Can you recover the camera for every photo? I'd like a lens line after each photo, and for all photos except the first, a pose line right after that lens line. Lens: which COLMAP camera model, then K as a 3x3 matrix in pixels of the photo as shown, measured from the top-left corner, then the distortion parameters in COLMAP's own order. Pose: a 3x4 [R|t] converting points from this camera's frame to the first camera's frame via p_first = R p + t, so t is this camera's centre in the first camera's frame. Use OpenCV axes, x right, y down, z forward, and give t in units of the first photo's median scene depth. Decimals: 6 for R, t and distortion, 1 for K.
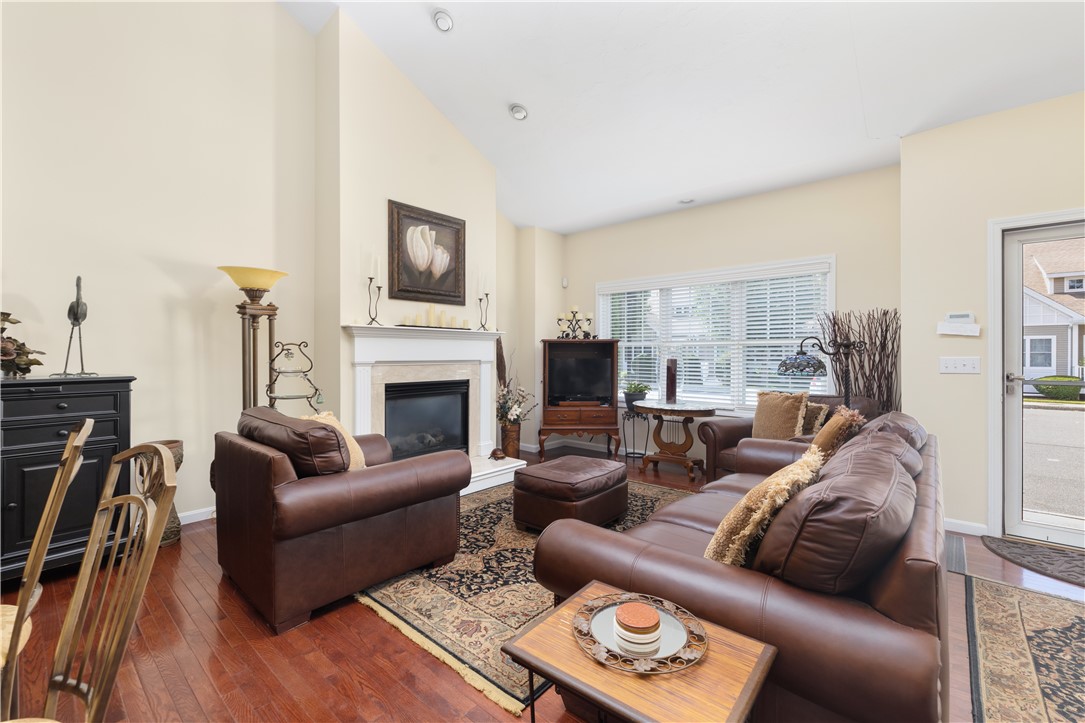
lens RADIAL K [[457.6, 0, 542.5], [0, 457.6, 361.5], [0, 0, 1]] dist [-0.006509, -0.000130]
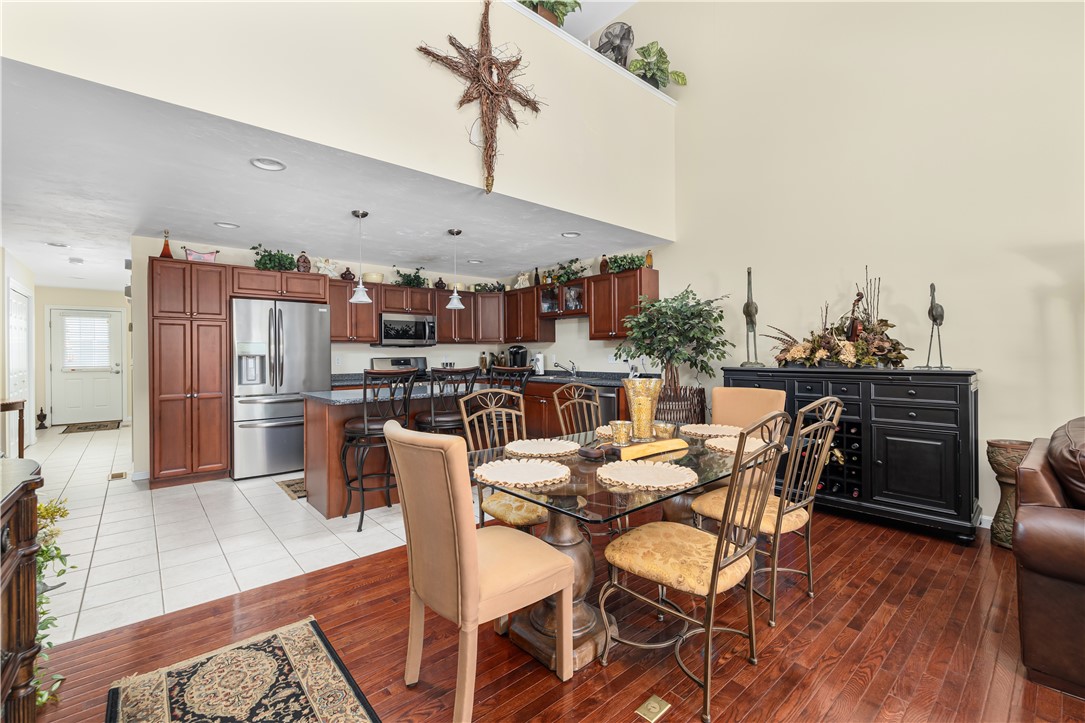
lens RADIAL K [[468.3, 0, 532.2], [0, 468.3, 352.8], [0, 0, 1]] dist [0.002256, 0.000382]
pose [[-0.150431, -0.000683, -0.988620, 0.212303], [-0.006288, 0.999980, 0.000266, -0.002191], [0.988600, 0.006256, -0.150433, 0.110548]]
